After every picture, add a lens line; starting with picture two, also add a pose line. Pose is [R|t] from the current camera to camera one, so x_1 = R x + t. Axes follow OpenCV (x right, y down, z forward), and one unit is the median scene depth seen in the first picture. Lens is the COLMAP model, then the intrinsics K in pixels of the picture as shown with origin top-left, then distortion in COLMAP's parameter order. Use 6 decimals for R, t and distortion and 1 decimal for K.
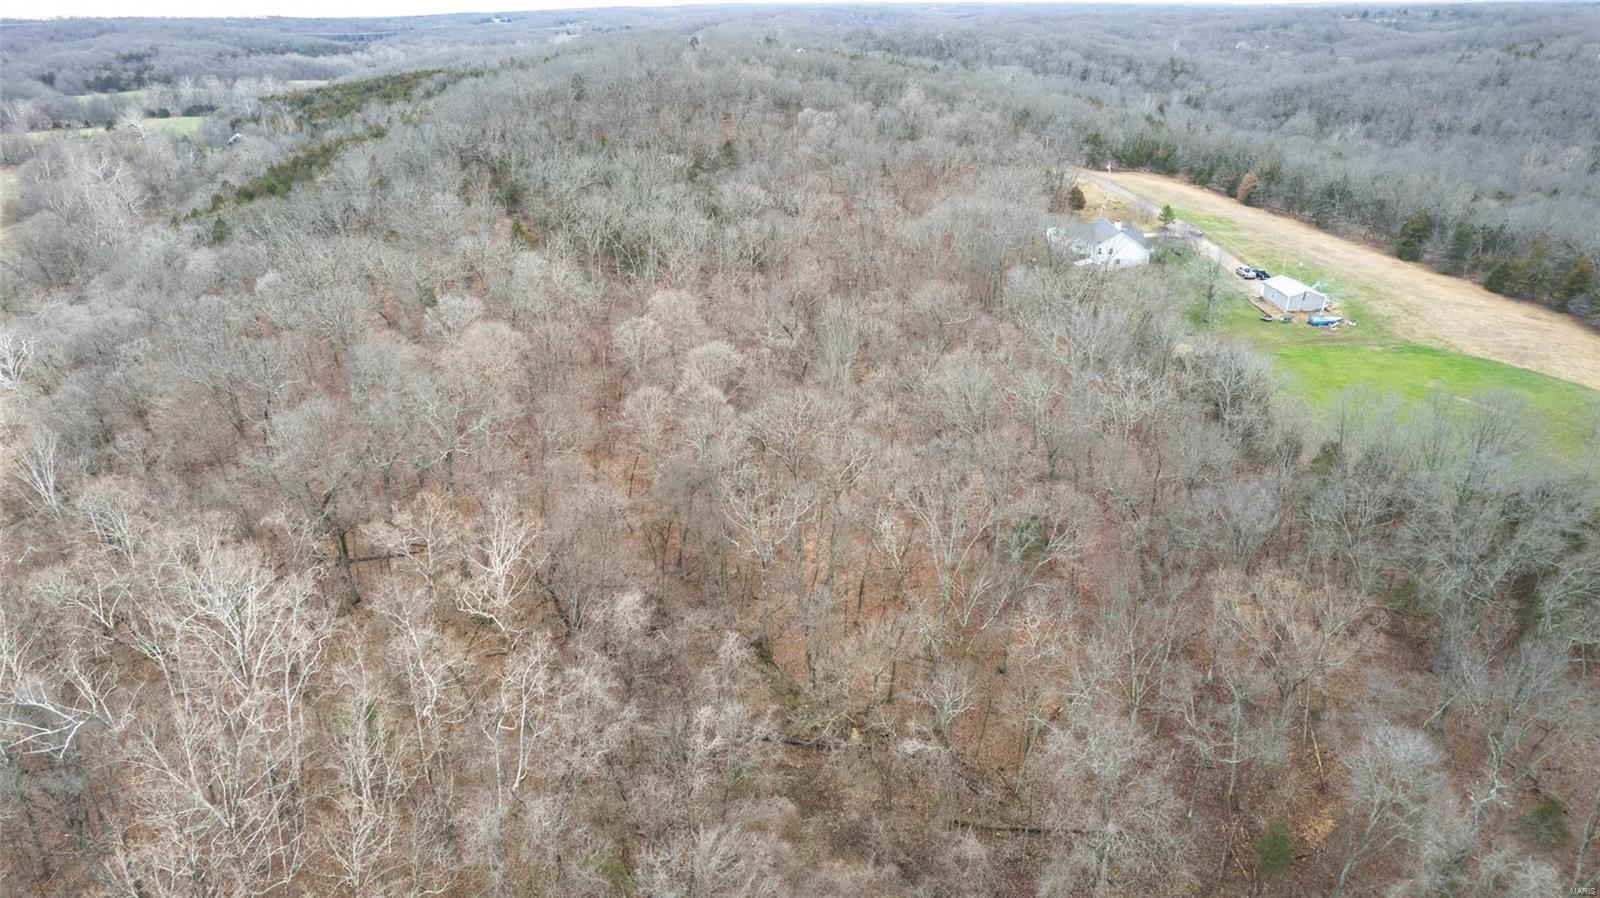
lens RADIAL K [[1028.2, 0, 790.2], [0, 1028.2, 454.4], [0, 0, 1]] dist [-0.085901, 0.083308]
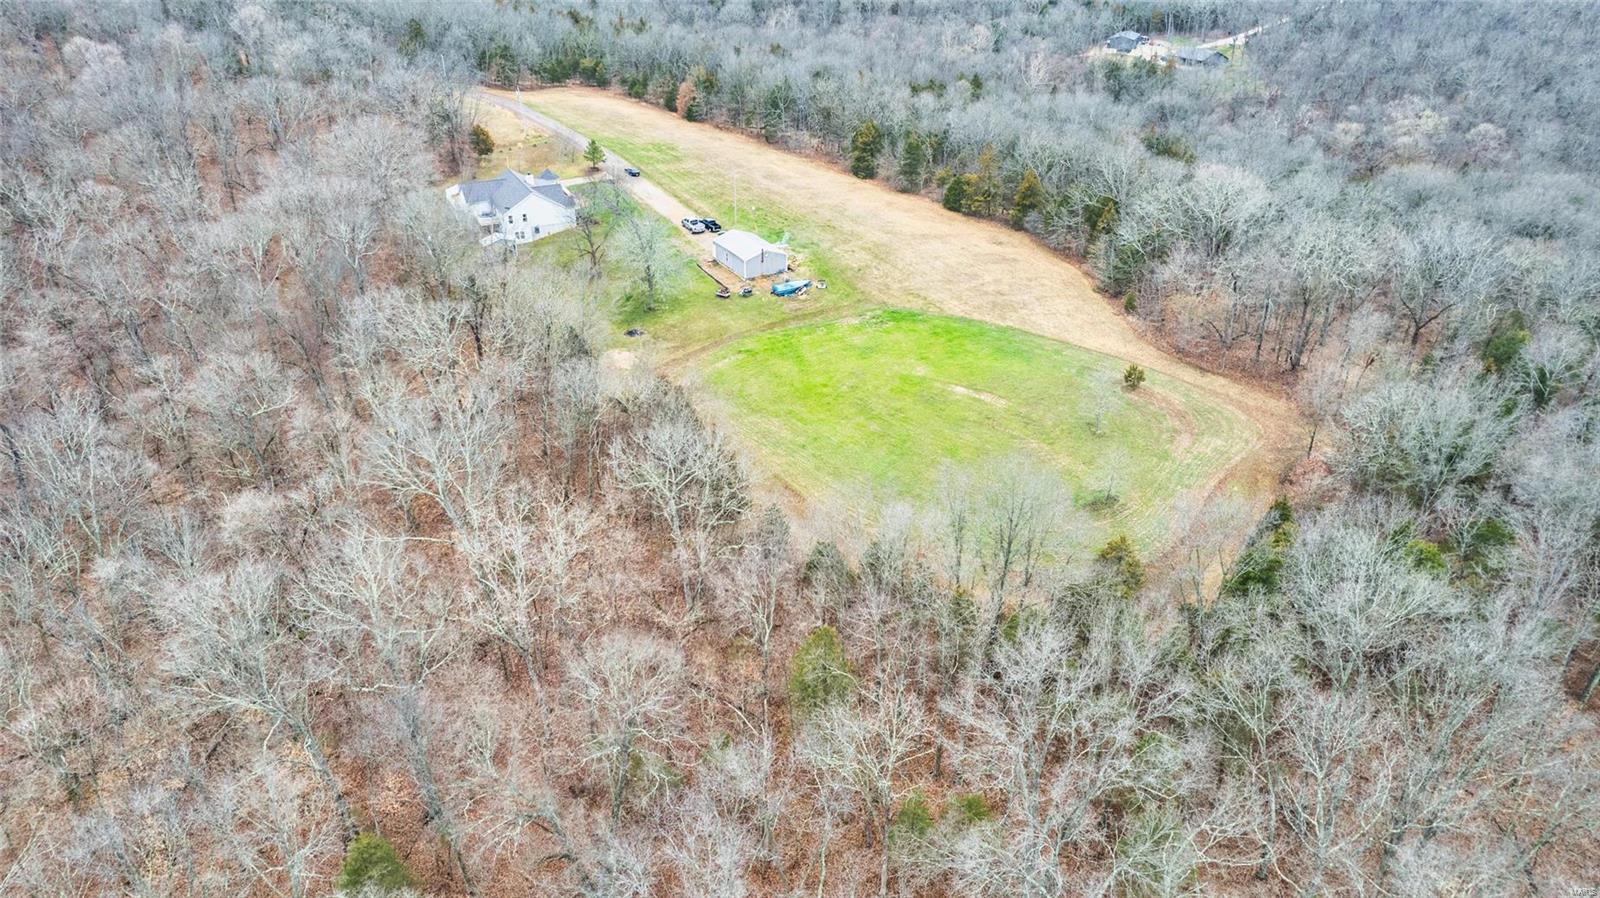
lens RADIAL K [[1028.2, 0, 790.2], [0, 1028.2, 454.4], [0, 0, 1]] dist [-0.085901, 0.083308]
pose [[0.882395, -0.222241, 0.414715, 0.129646], [0.179287, 0.973735, 0.140341, -0.094819], [-0.435012, -0.049483, 0.899064, 0.208413]]
